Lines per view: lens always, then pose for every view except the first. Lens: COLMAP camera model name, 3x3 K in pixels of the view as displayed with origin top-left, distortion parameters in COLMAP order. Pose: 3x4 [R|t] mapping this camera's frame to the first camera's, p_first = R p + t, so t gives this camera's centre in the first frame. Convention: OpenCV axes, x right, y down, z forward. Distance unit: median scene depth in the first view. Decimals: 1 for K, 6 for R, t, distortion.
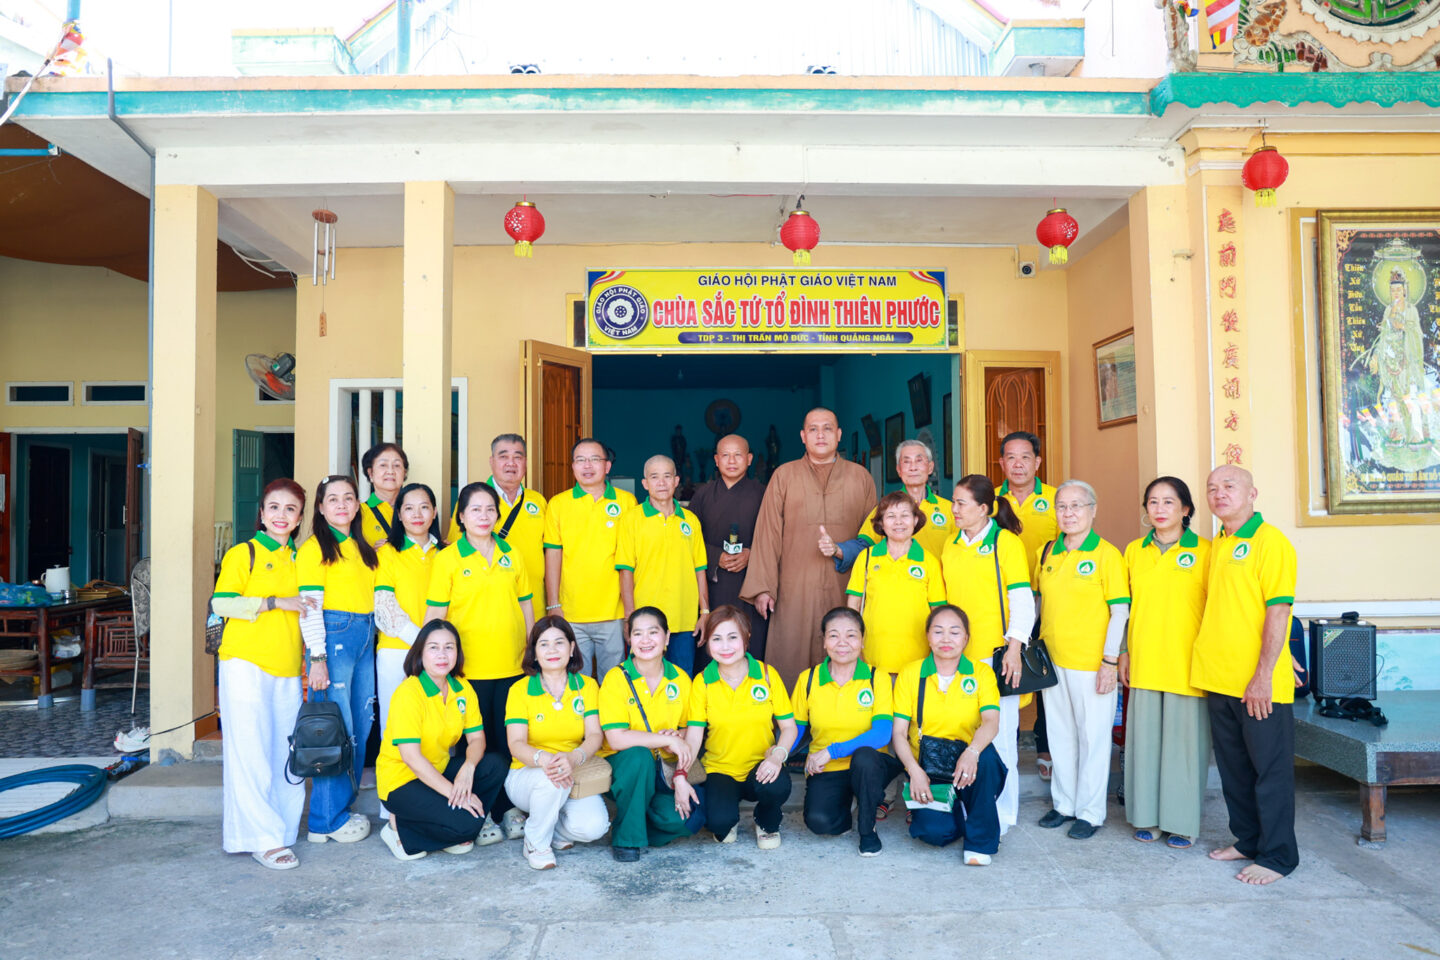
lens RADIAL K [[1005.8, 0, 722.4], [0, 1005.8, 474.7], [0, 0, 1]] dist [-0.078435, 0.033028]
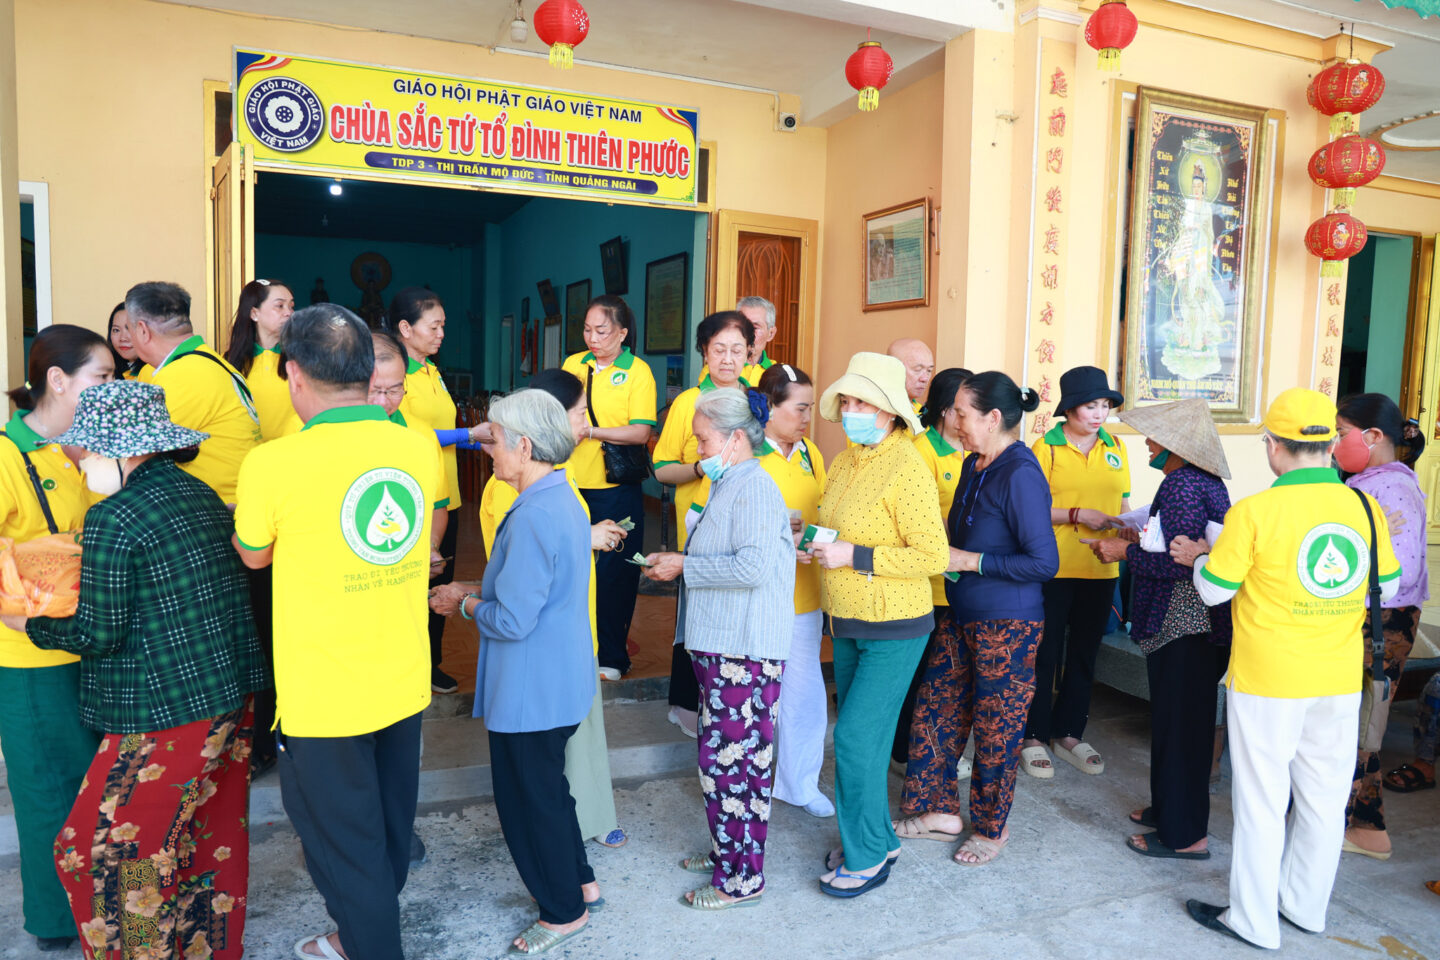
lens RADIAL K [[1005.8, 0, 752.2], [0, 1005.8, 494.1], [0, 0, 1]] dist [-0.078435, 0.033028]
pose [[0.933117, -0.001731, 0.359569, -0.039723], [-0.051617, 0.988987, 0.138712, -0.002994], [-0.355849, -0.147995, 0.922751, 0.164571]]
